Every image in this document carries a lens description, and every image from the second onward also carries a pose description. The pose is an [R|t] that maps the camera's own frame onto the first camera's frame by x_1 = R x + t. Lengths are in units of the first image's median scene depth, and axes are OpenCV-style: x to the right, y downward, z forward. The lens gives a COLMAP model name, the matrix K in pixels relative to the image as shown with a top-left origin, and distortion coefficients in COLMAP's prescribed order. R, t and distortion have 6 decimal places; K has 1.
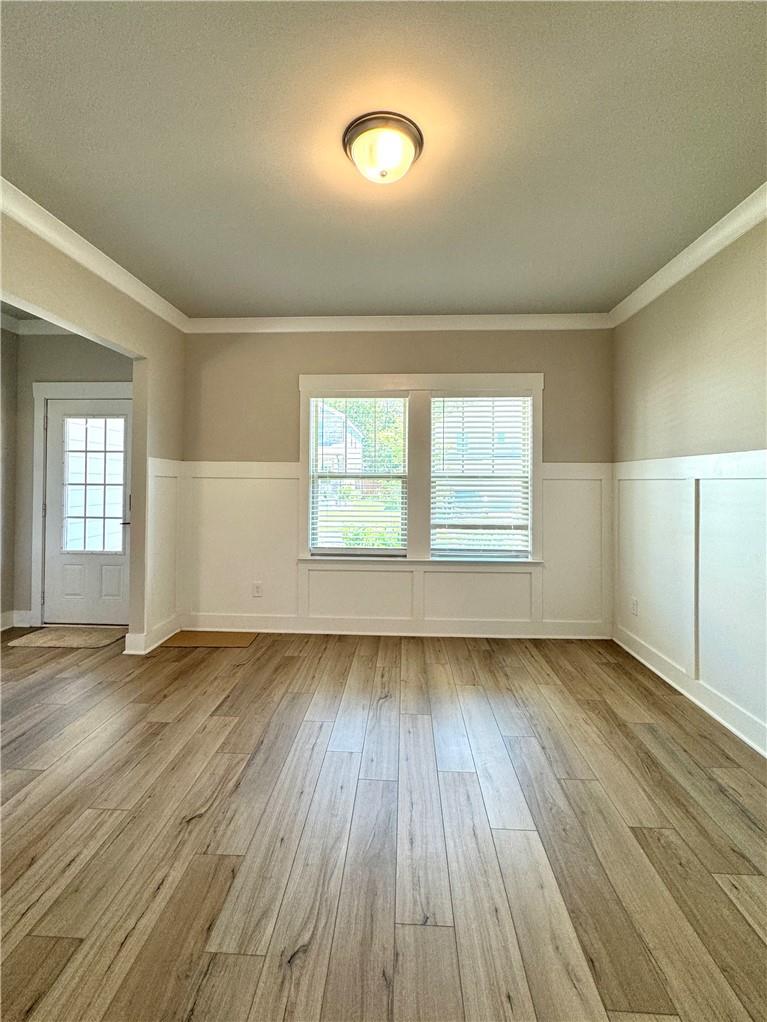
lens RADIAL K [[445.2, 0, 383.7], [0, 445.2, 475.7], [0, 0, 1]] dist [-0.001736, 0.000127]
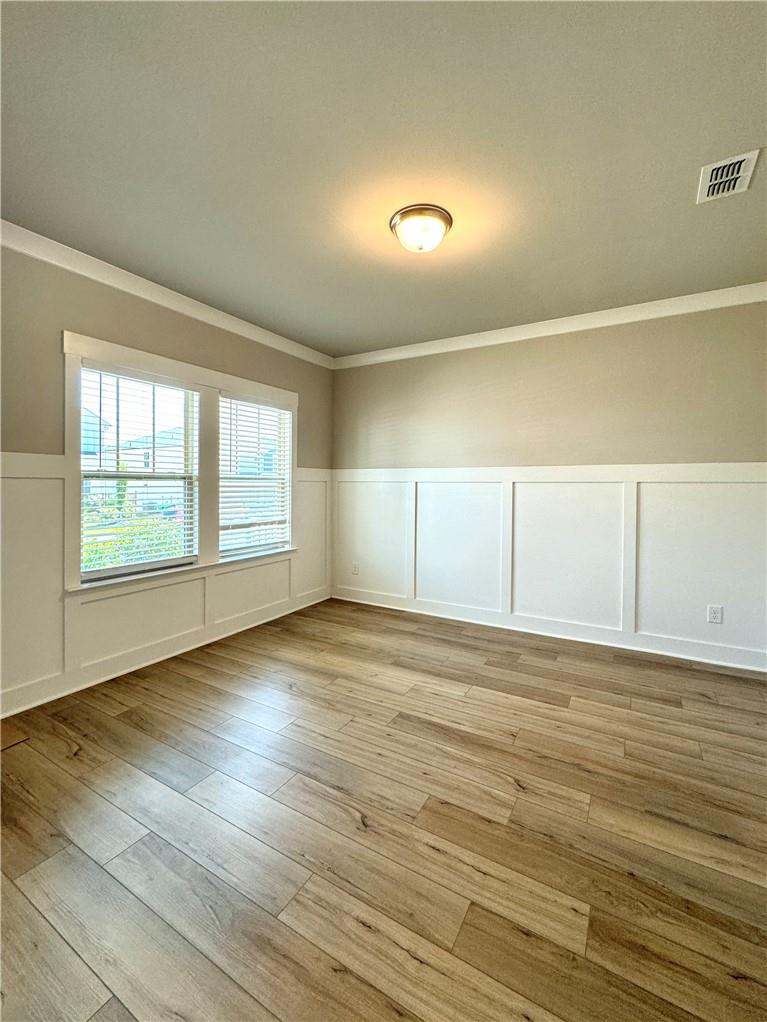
lens RADIAL K [[429.7, 0, 383.7], [0, 429.7, 490.5], [0, 0, 1]] dist [-0.001038, 0.000052]
pose [[0.463548, -0.015377, 0.885939, -0.651676], [-0.016026, 0.999540, 0.025734, -0.000266], [-0.885927, -0.026128, 0.463088, 0.277627]]
